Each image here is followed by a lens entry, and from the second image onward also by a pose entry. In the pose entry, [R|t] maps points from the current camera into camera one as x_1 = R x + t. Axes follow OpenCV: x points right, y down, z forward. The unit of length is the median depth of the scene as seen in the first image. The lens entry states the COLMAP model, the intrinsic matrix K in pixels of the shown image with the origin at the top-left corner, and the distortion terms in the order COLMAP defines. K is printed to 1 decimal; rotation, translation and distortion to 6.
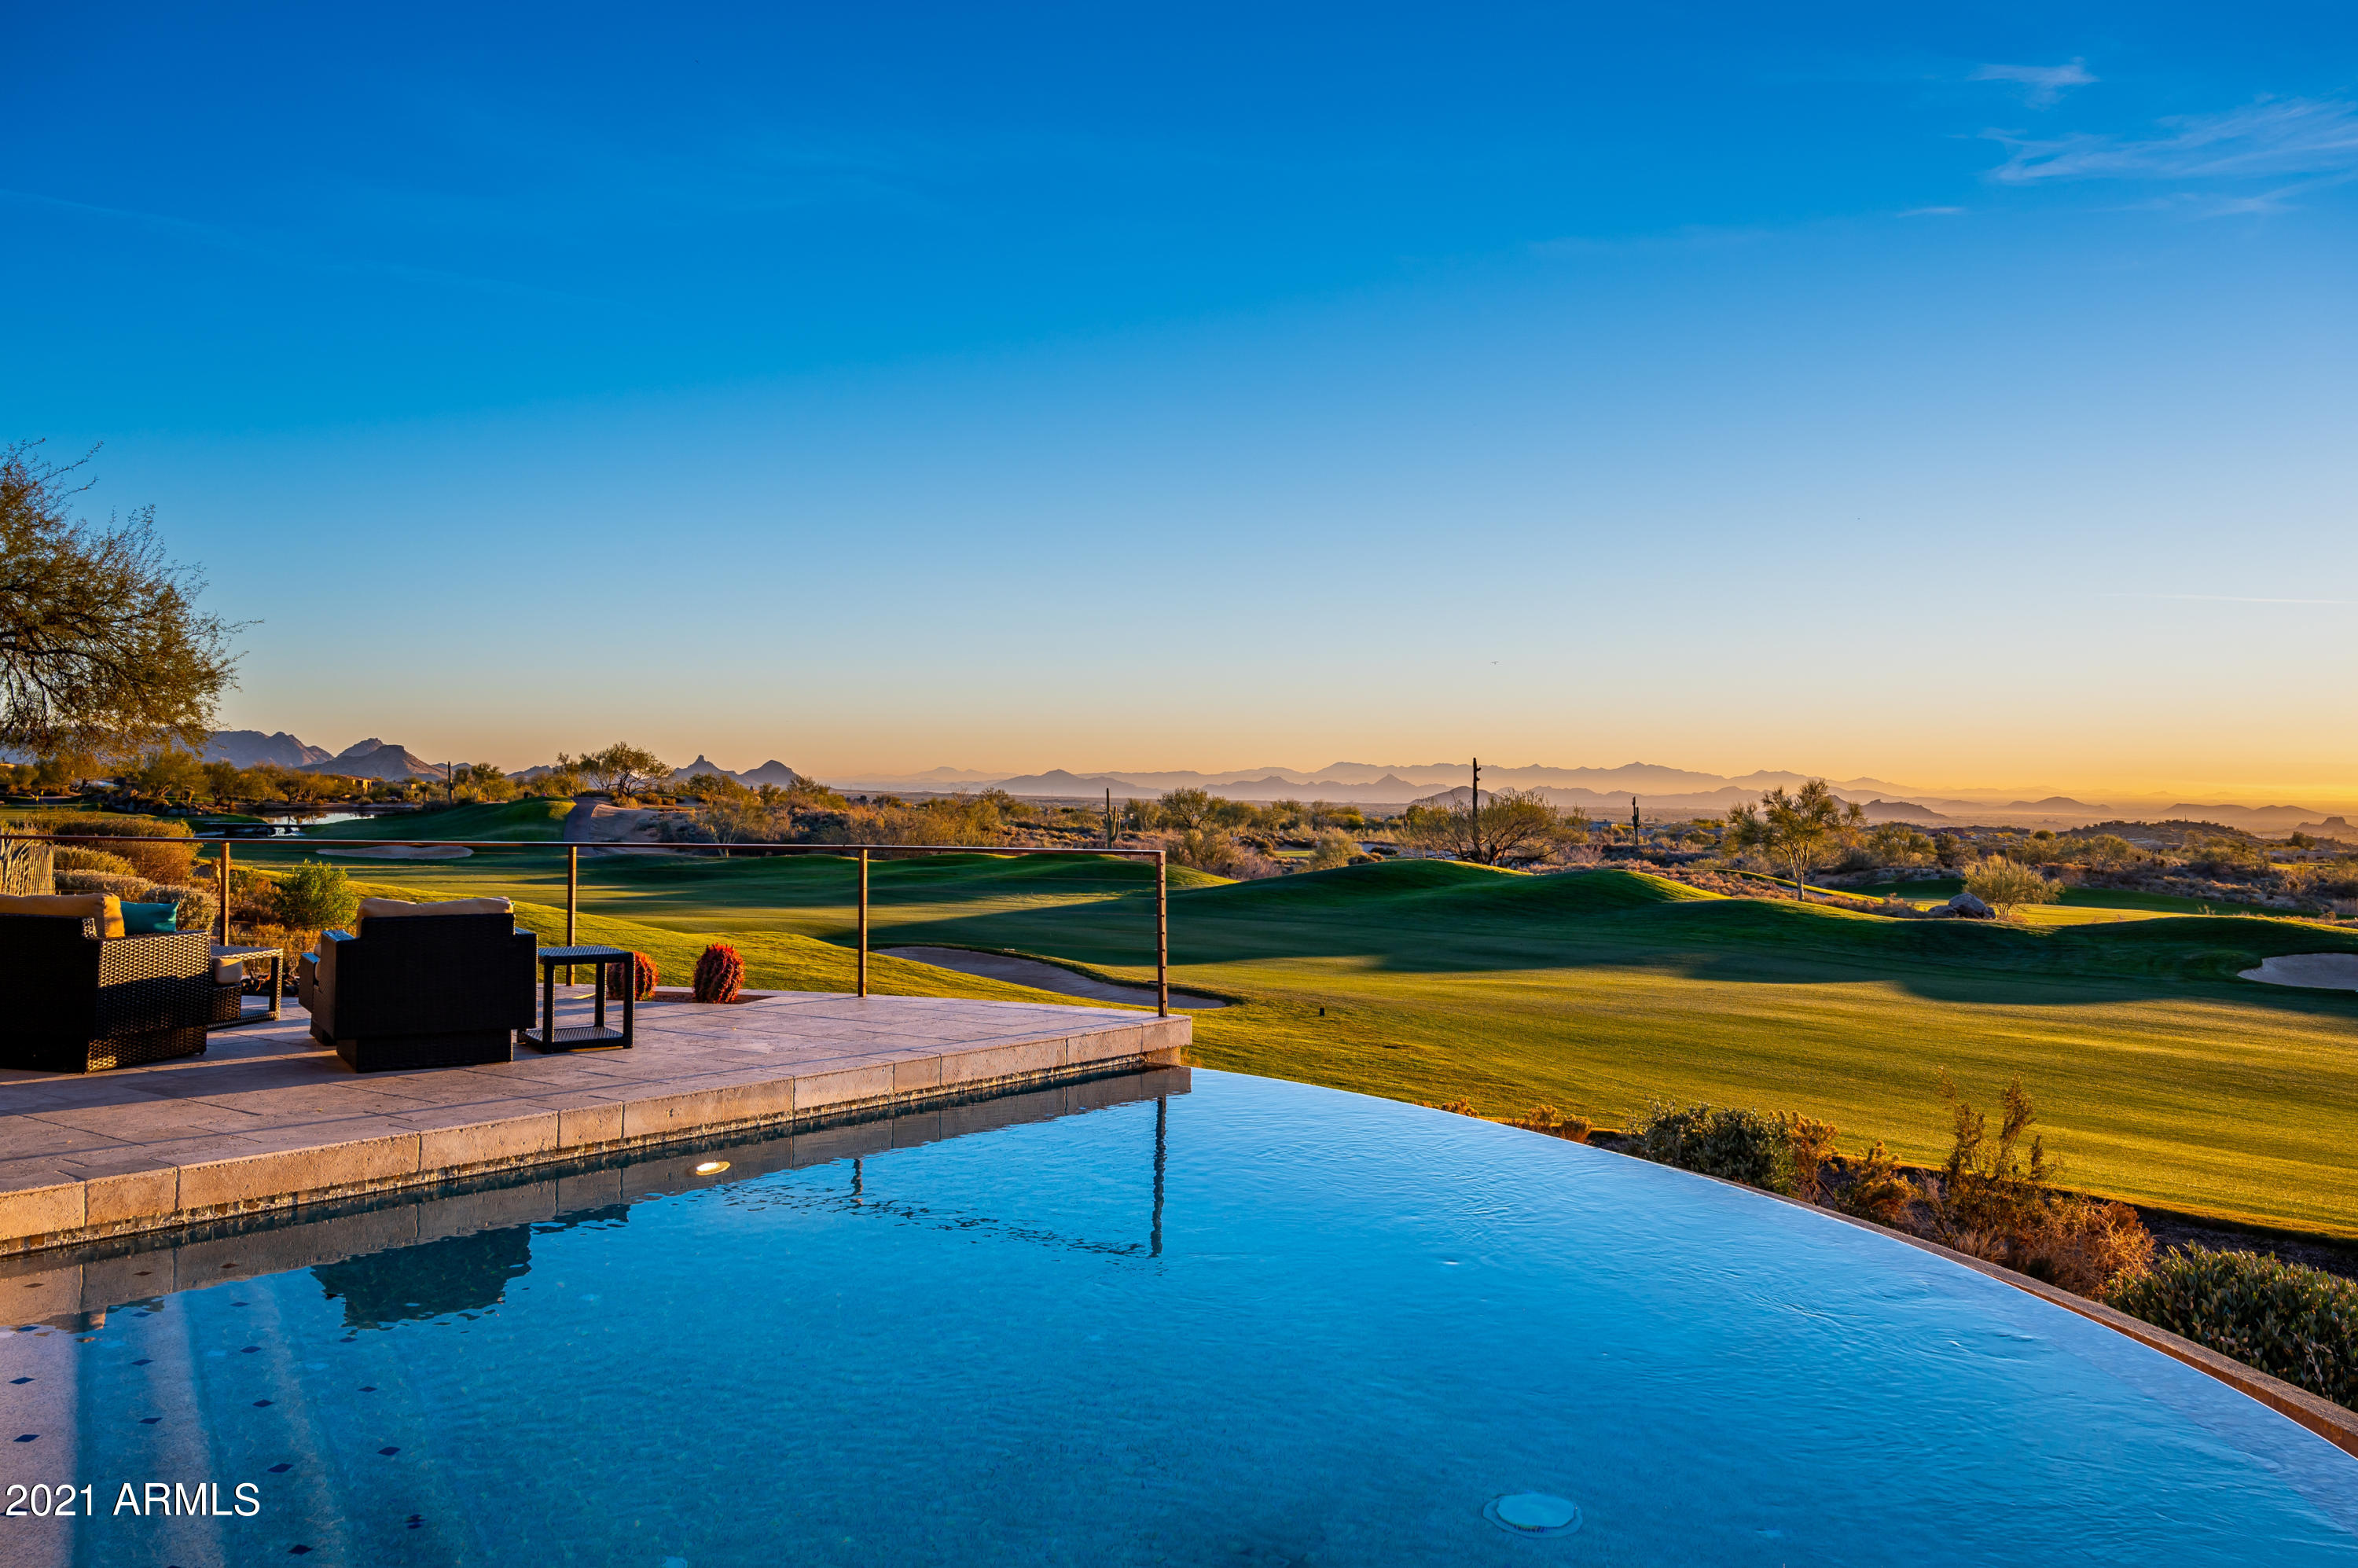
lens RADIAL K [[1975.1, 0, 1163.1], [0, 1975.1, 611.1], [0, 0, 1]] dist [0.003711, -0.007456]
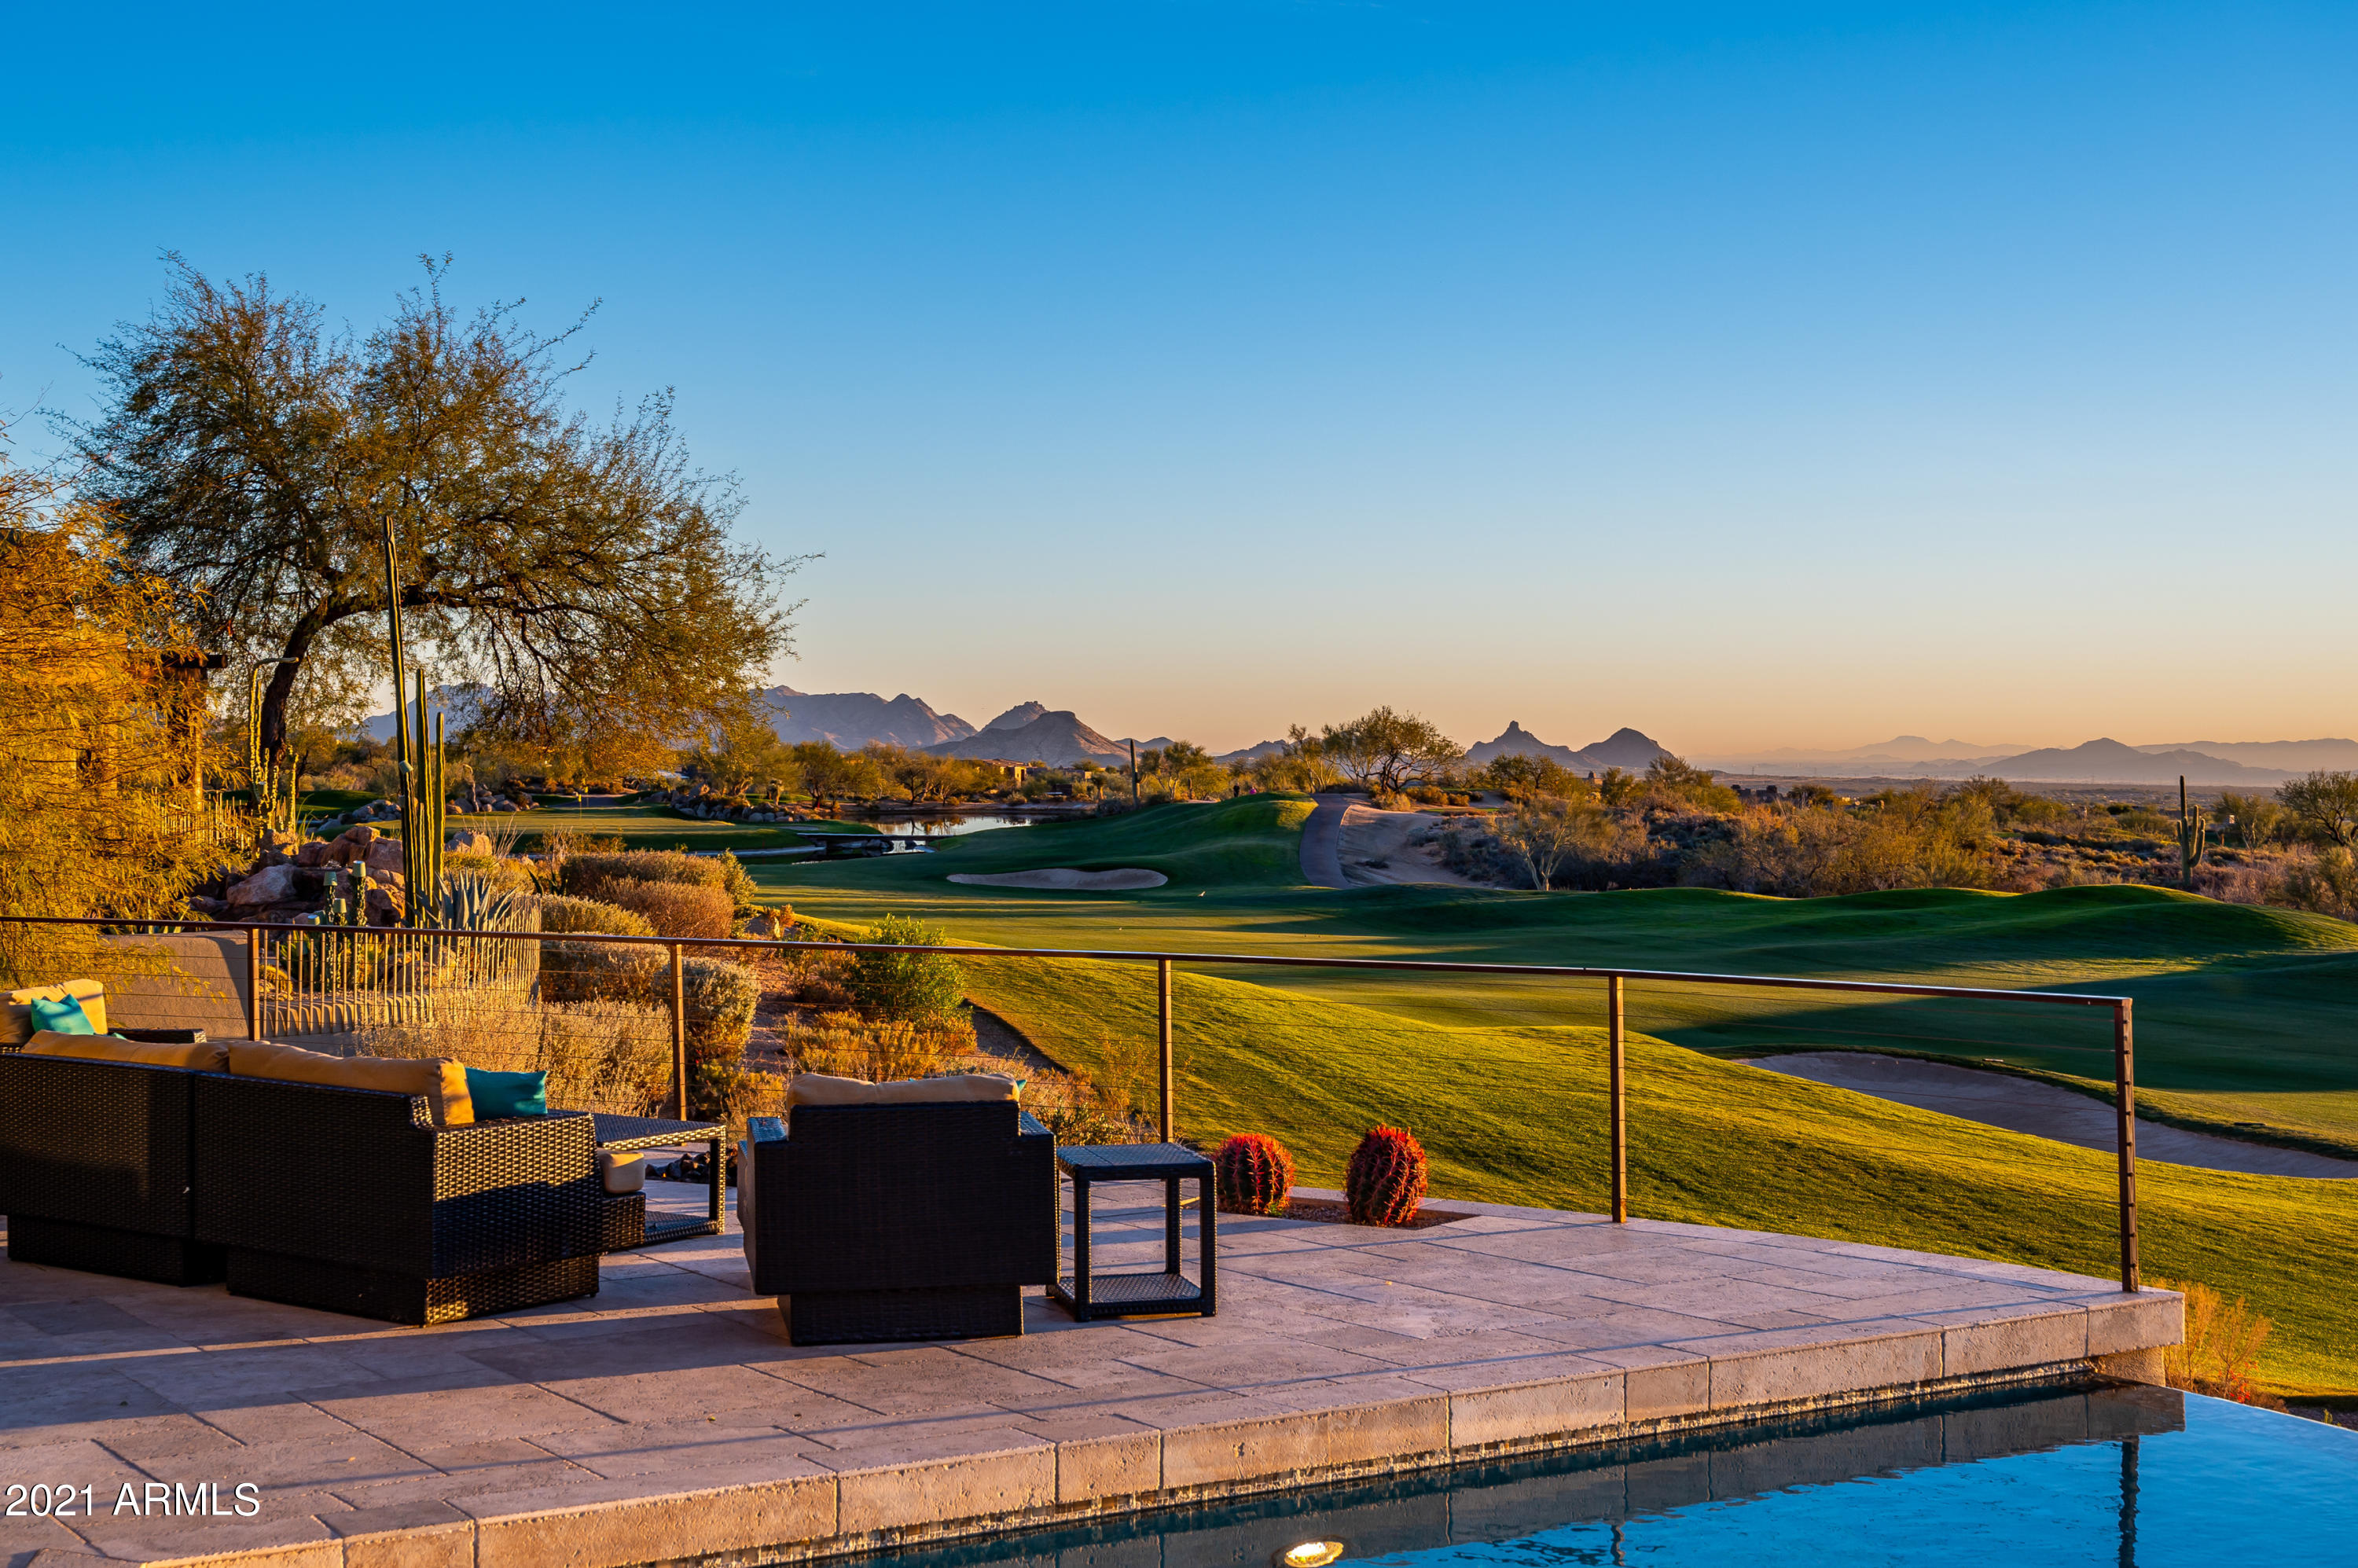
lens RADIAL K [[3198.9, 0, 1169.7], [0, 3198.9, 685.0], [0, 0, 1]] dist [0.007057, 0.011151]
pose [[0.943214, -0.015316, -0.331833, 0.013012], [0.036289, 0.997709, 0.057098, -0.008209], [0.330198, -0.065898, 0.941609, 0.016394]]
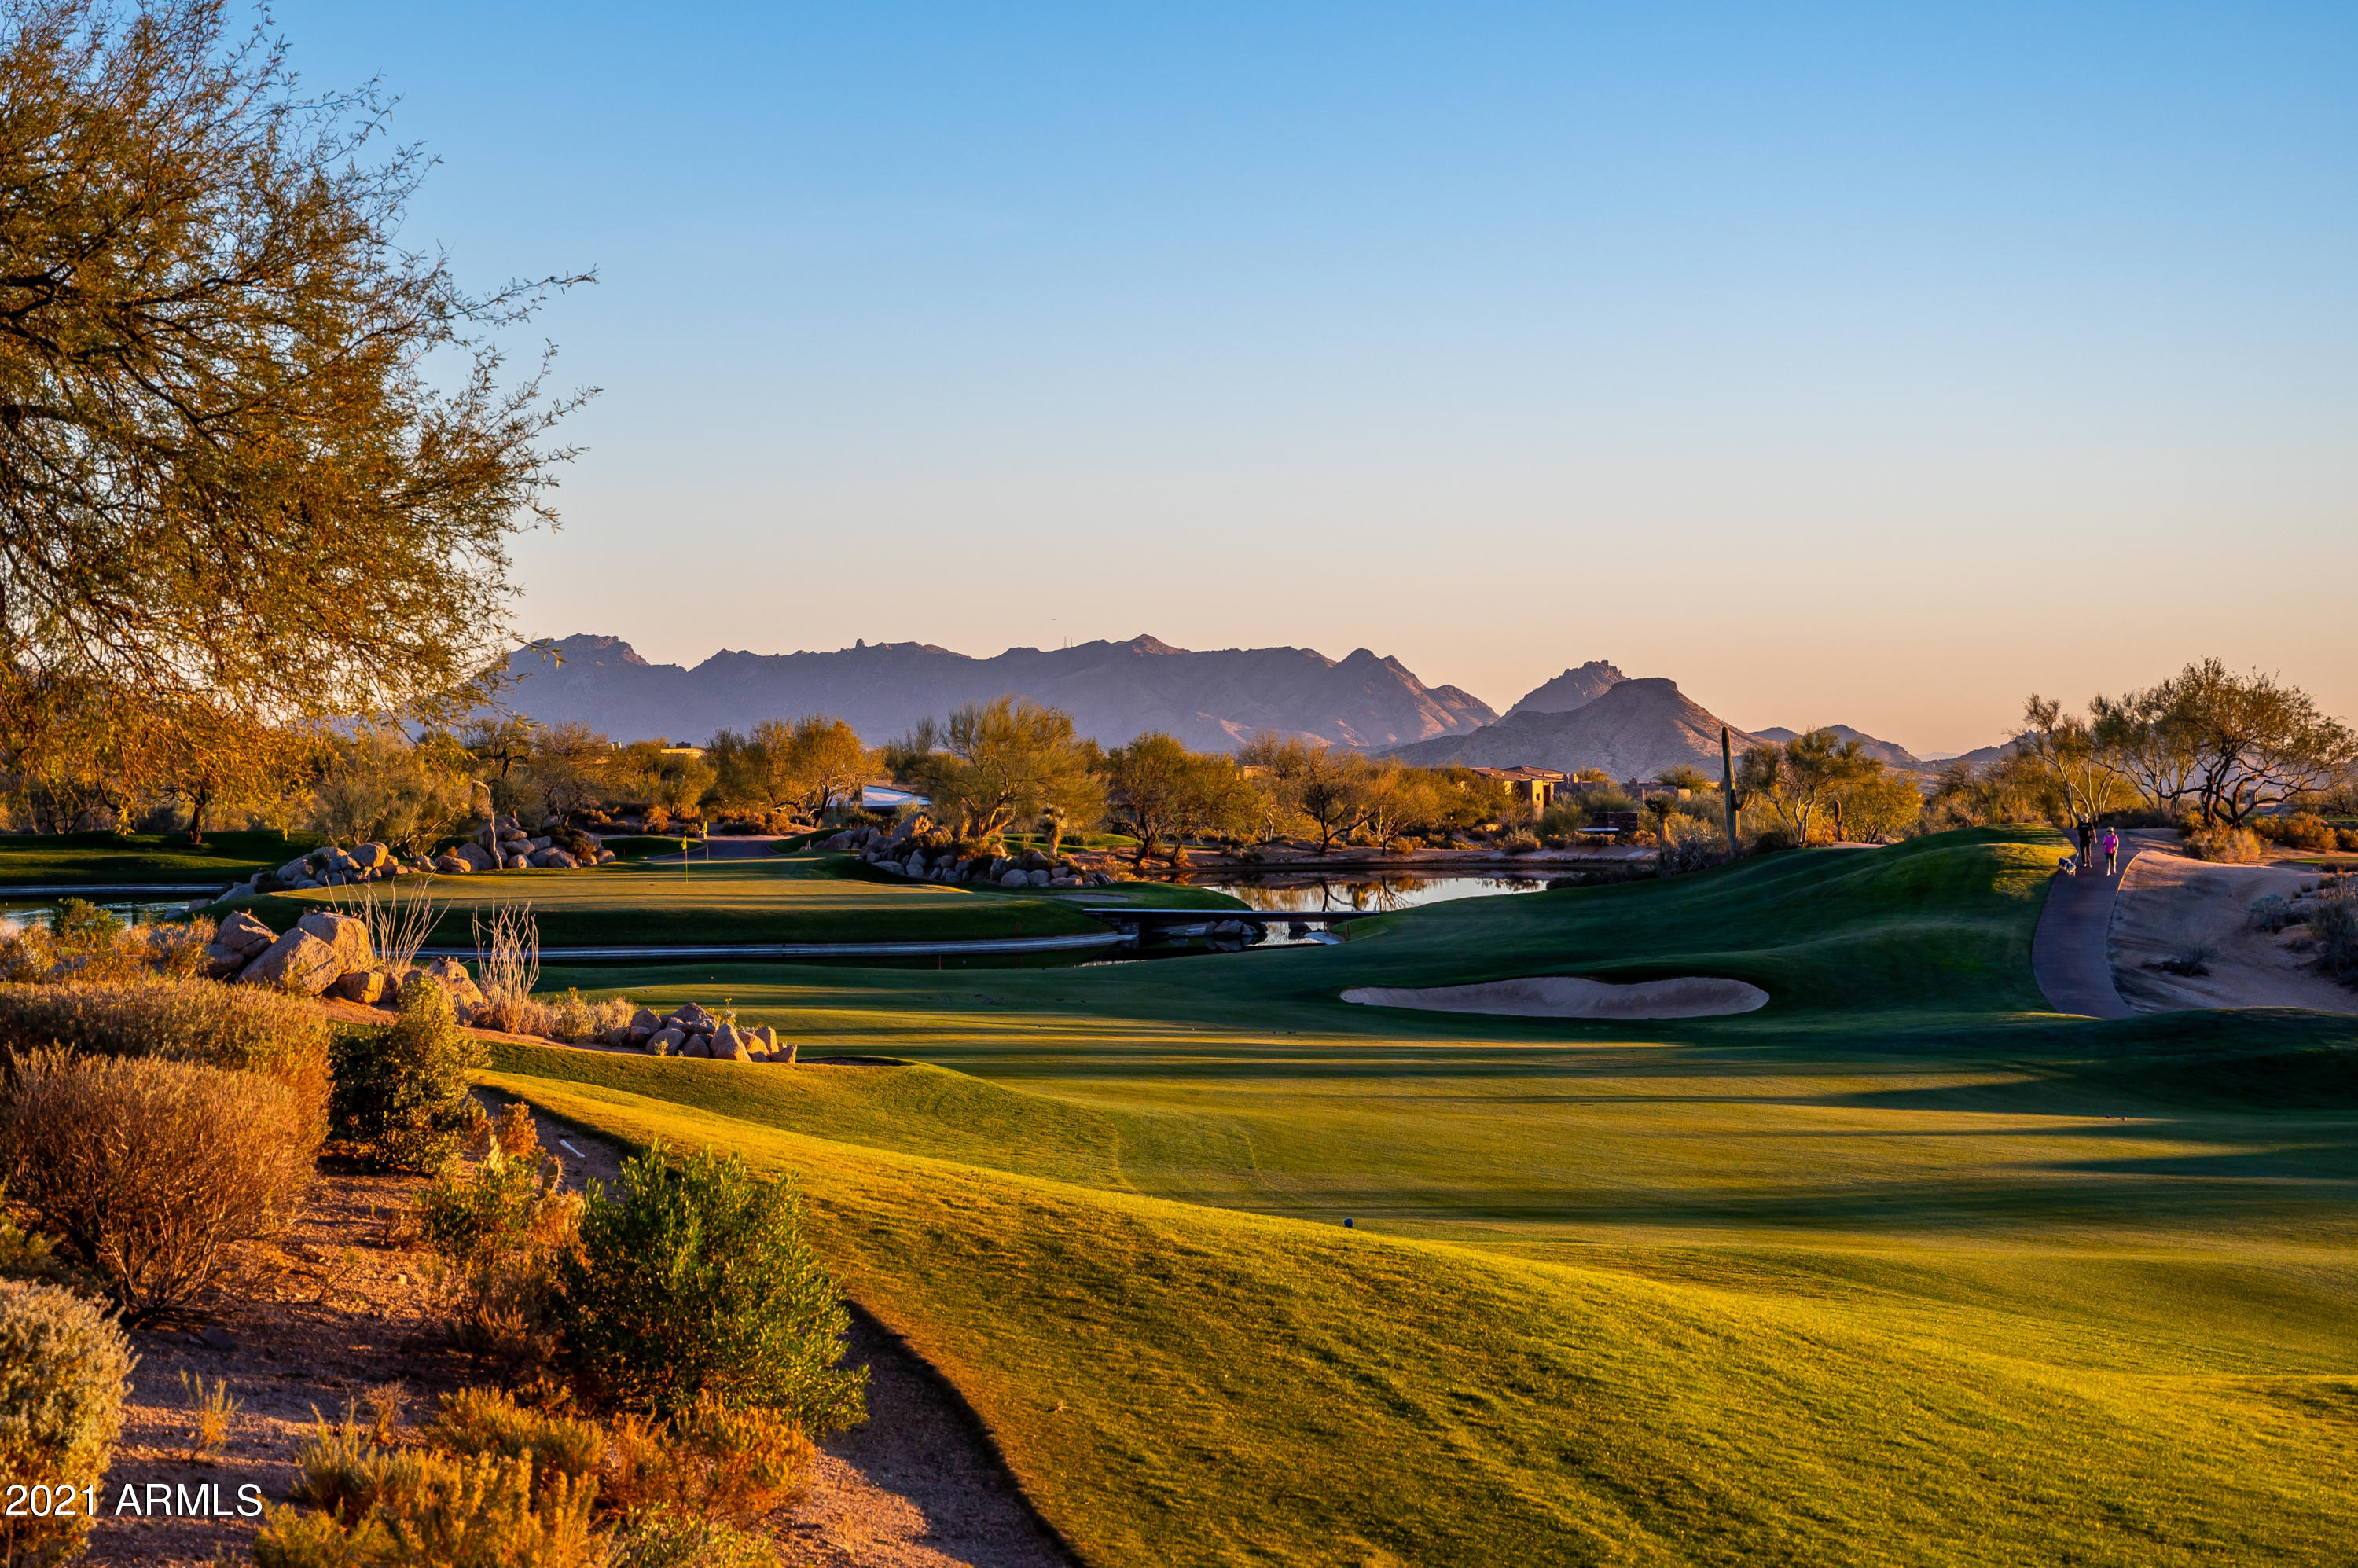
lens RADIAL K [[5681.9, 0, 1179.0], [0, 5681.9, 784.0], [0, 0, 1]] dist [0.018727, -0.168120]
pose [[0.894067, -0.011474, -0.447787, -0.016971], [0.051556, 0.995664, 0.077425, 0.017213], [0.444957, -0.092309, 0.890782, 0.288163]]
